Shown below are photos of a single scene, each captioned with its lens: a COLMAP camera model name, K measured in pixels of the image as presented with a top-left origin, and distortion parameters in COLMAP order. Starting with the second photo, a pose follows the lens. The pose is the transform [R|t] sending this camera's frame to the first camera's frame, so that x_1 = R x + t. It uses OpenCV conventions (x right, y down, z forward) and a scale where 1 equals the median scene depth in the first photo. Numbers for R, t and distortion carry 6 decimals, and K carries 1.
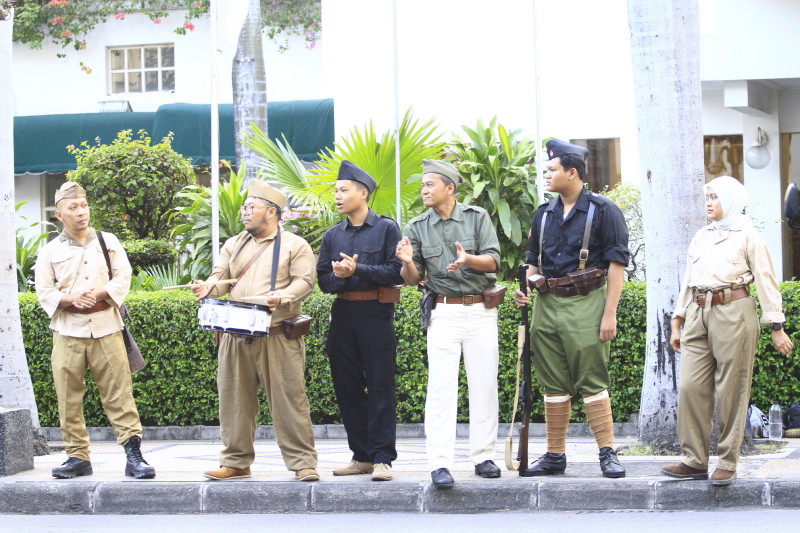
lens RADIAL K [[2743.3, 0, 400.0], [0, 2743.3, 266.5], [0, 0, 1]] dist [-0.218156, 0.022694]
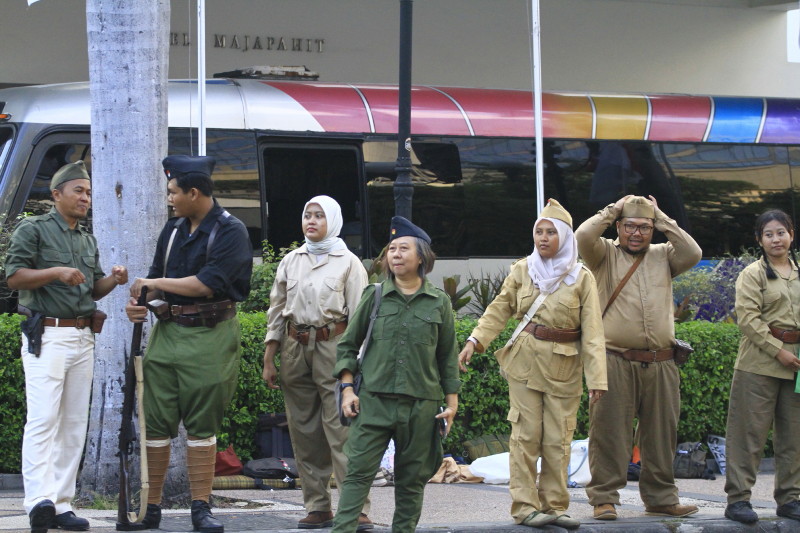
lens RADIAL K [[3281.8, 0, 400.0], [0, 3281.8, 266.5], [0, 0, 1]] dist [-0.132741, 3.267029]
pose [[0.755918, 0.033622, 0.653803, -0.530171], [-0.024050, 0.999432, -0.023590, 0.013897], [-0.654225, 0.002108, 0.756297, 0.148296]]
